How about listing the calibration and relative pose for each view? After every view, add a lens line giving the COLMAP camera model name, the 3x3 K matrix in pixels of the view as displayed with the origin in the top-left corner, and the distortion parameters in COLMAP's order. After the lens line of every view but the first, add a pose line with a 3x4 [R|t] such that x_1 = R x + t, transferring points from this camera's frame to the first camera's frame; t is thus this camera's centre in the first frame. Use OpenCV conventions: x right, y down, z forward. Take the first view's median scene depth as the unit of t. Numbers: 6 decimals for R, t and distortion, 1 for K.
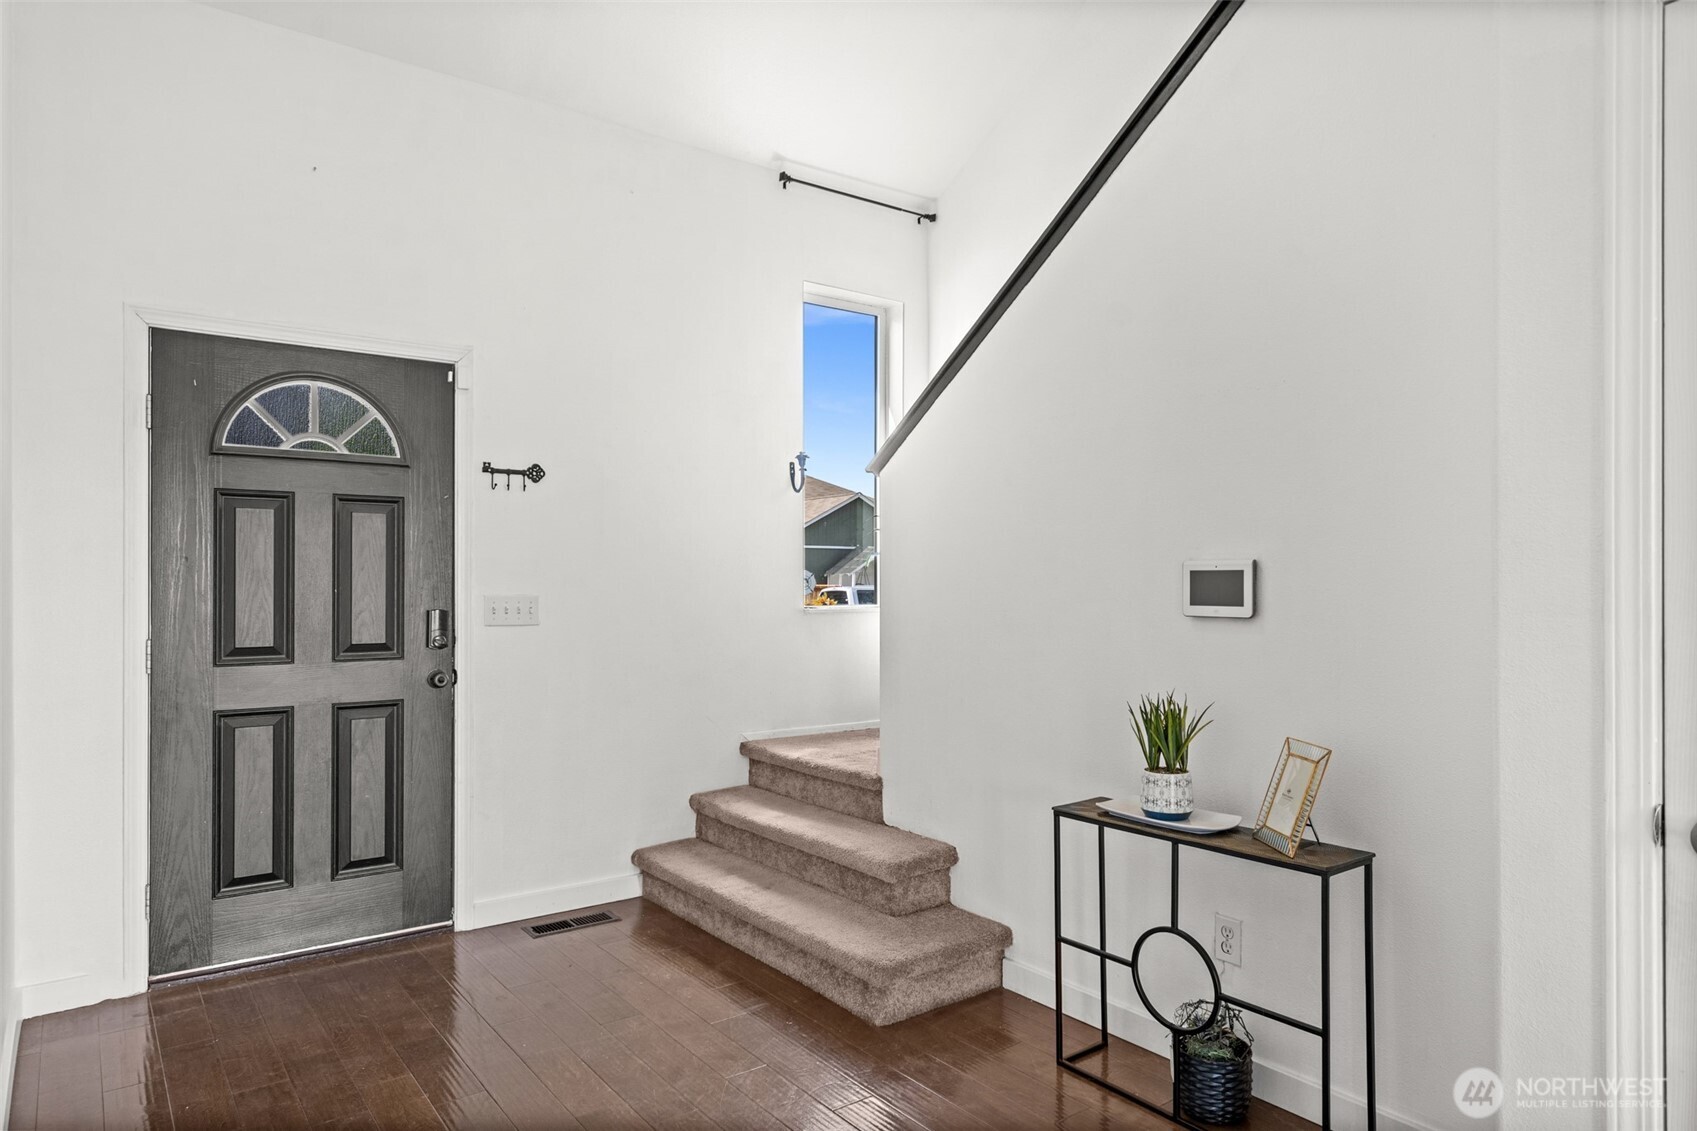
lens RADIAL K [[1045.9, 0, 849.7], [0, 1045.9, 573.5], [0, 0, 1]] dist [0.018675, -0.002829]
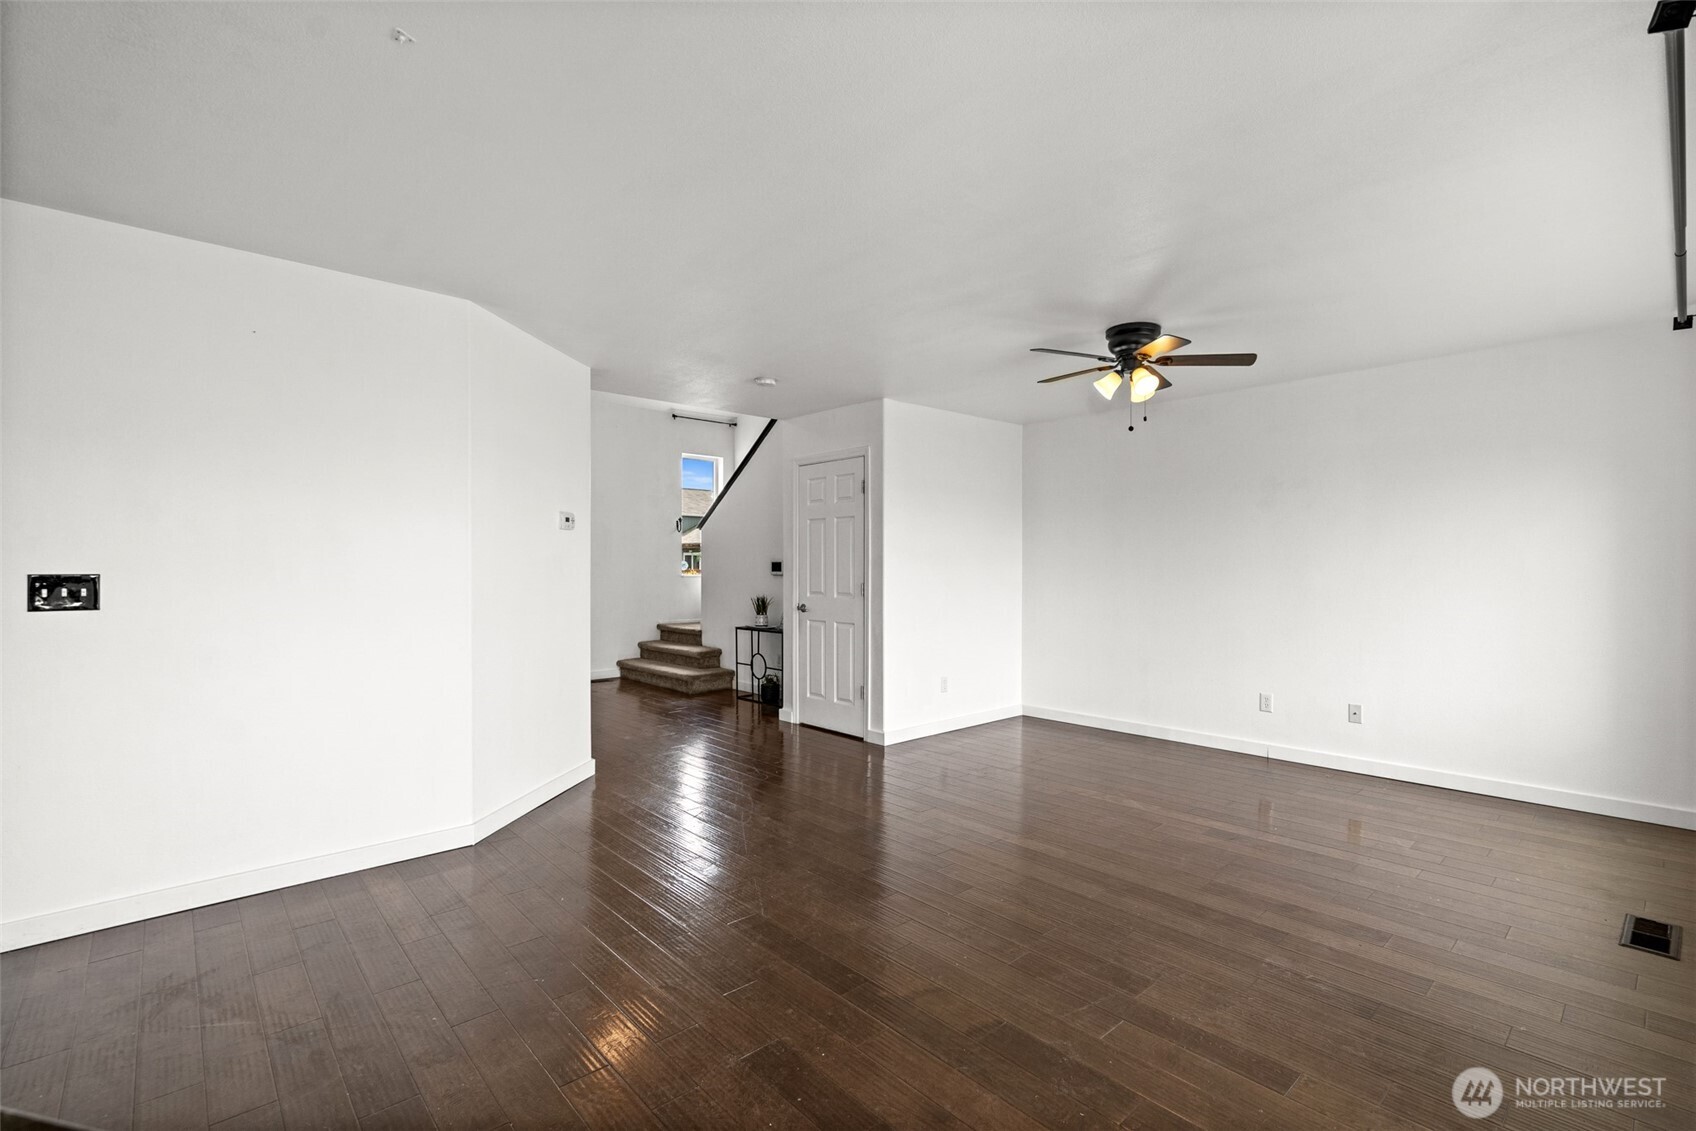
lens RADIAL K [[763.2, 0, 846.8], [0, 763.2, 565.5], [0, 0, 1]] dist [-0.001856, 0.000241]
pose [[0.995913, -0.000634, 0.090311, 0.288234], [-0.000008, 0.999975, 0.007103, -0.008477], [-0.090313, -0.007075, 0.995888, -1.423355]]
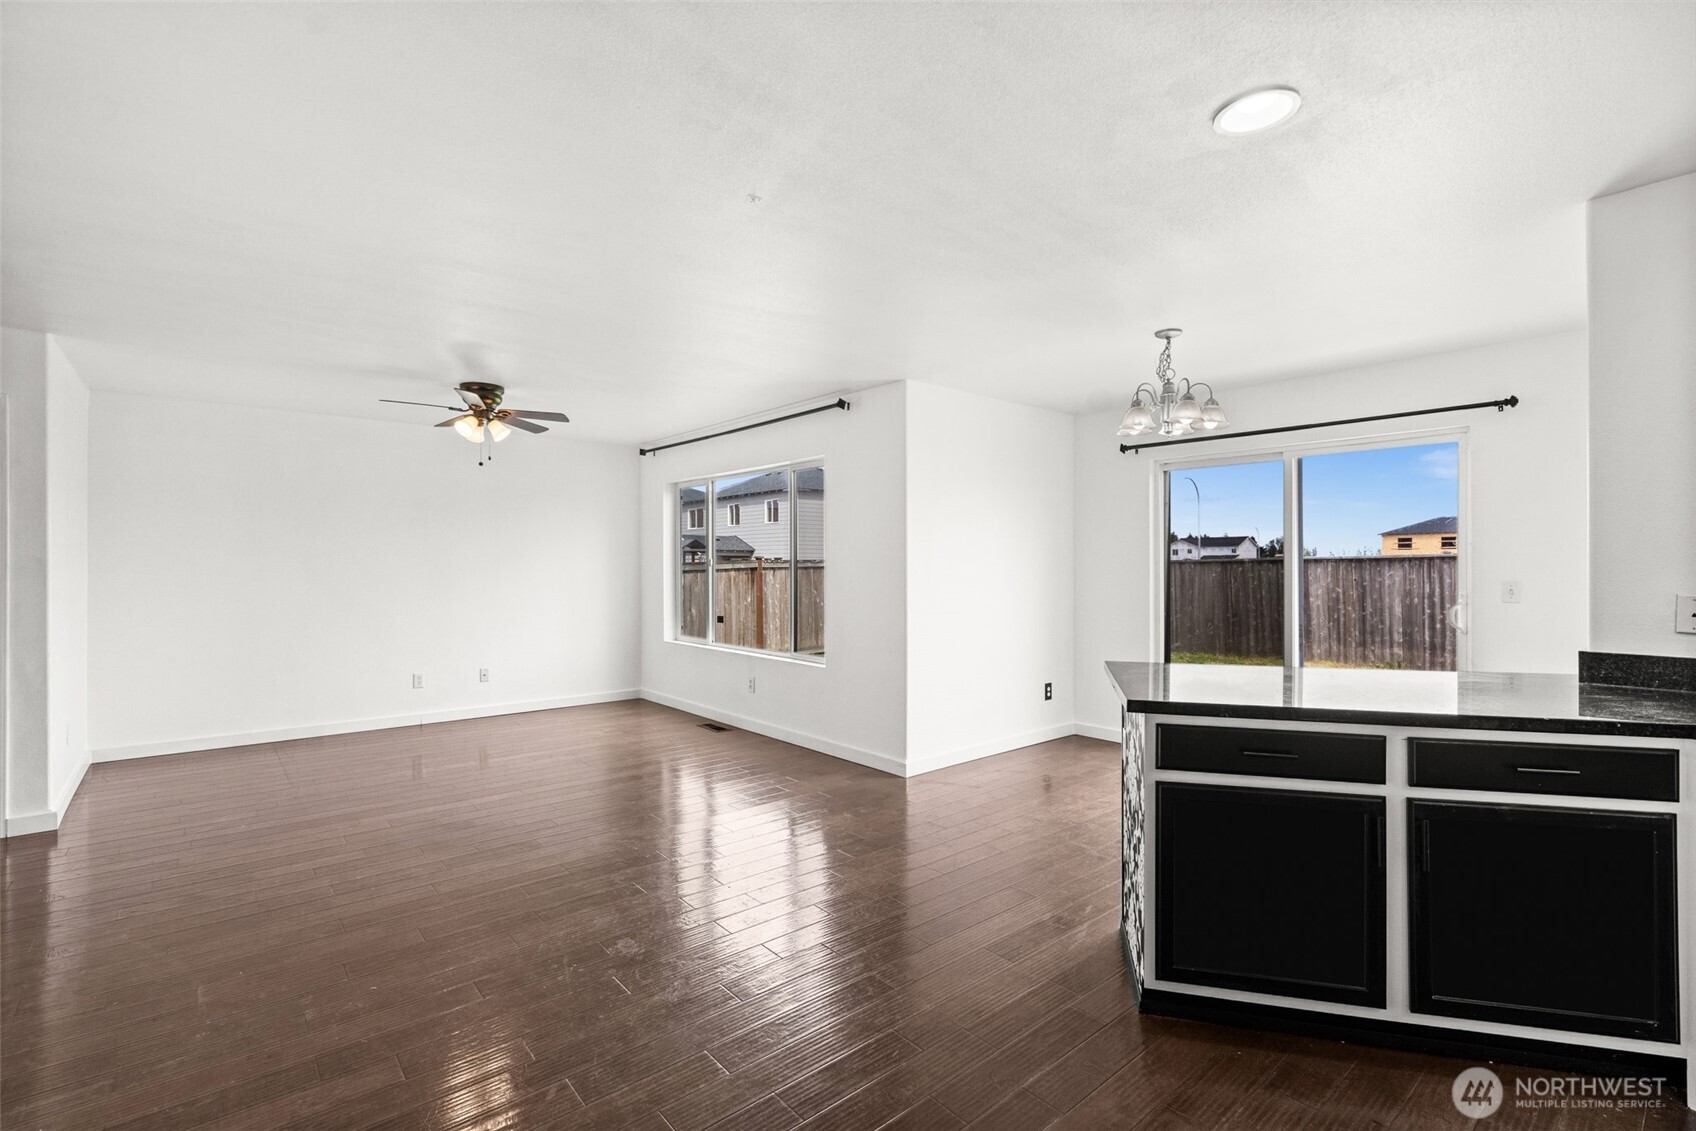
lens RADIAL K [[763.2, 0, 846.8], [0, 763.2, 565.5], [0, 0, 1]] dist [-0.001856, 0.000241]
pose [[-0.061936, 0.000796, 0.998080, -0.700211], [-0.008330, 0.999964, -0.001314, -0.016192], [-0.998045, -0.008396, -0.061927, -0.918887]]
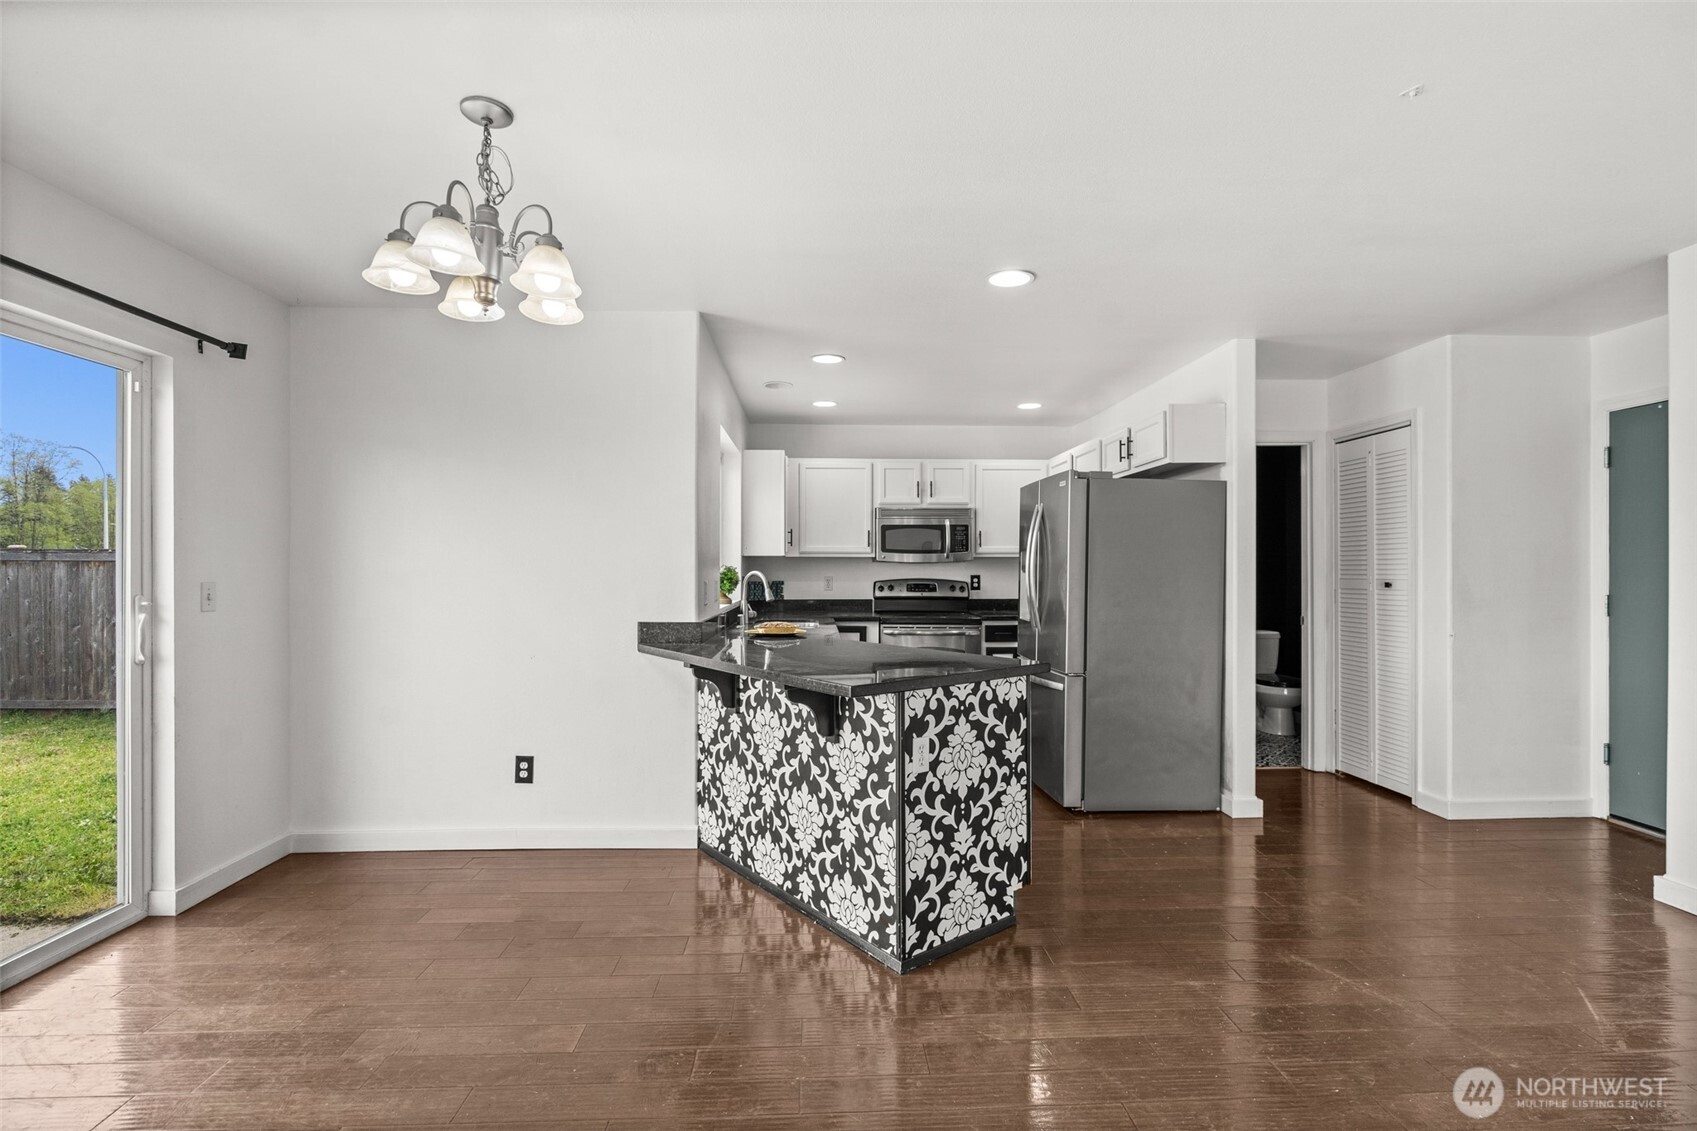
lens RADIAL K [[767.8, 0, 850.3], [0, 767.8, 574.4], [0, 0, 1]] dist [-0.009052, 0.000034]
pose [[-0.563348, 0.003345, -0.826213, 0.756671], [0.007215, 0.999974, -0.000872, -0.005231], [0.826188, -0.006452, -0.563358, -0.900390]]
